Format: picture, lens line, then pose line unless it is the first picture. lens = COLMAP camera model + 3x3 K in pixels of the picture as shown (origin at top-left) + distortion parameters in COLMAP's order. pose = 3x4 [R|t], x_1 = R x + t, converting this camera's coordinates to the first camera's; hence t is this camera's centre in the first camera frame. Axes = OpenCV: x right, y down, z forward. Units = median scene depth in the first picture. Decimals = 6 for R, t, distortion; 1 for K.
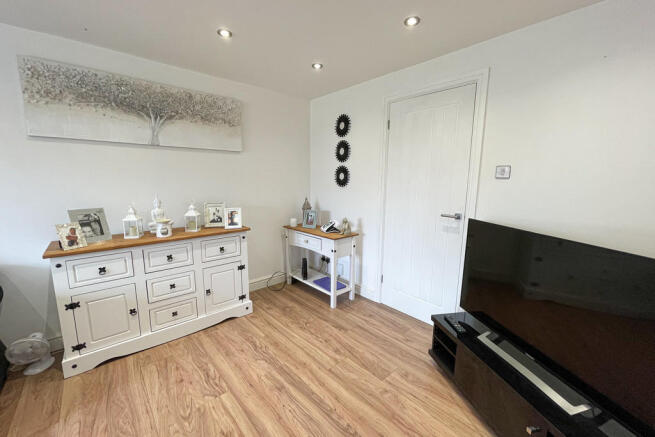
lens RADIAL K [[266.5, 0, 325.5], [0, 266.5, 219.1], [0, 0, 1]] dist [-0.009703, 0.000125]
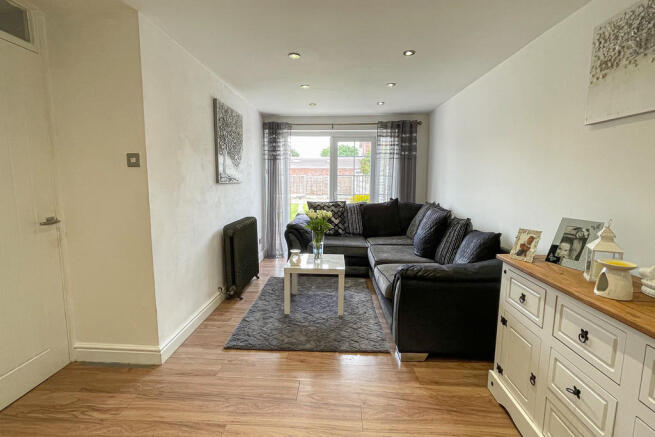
lens RADIAL K [[310.7, 0, 327.5], [0, 310.7, 218.5], [0, 0, 1]] dist [0.001411, 0.000328]
pose [[-0.688493, 0.076102, -0.721239, 0.139530], [-0.129753, 0.965508, 0.225739, -0.135405], [0.713541, 0.249003, -0.654871, 1.023624]]
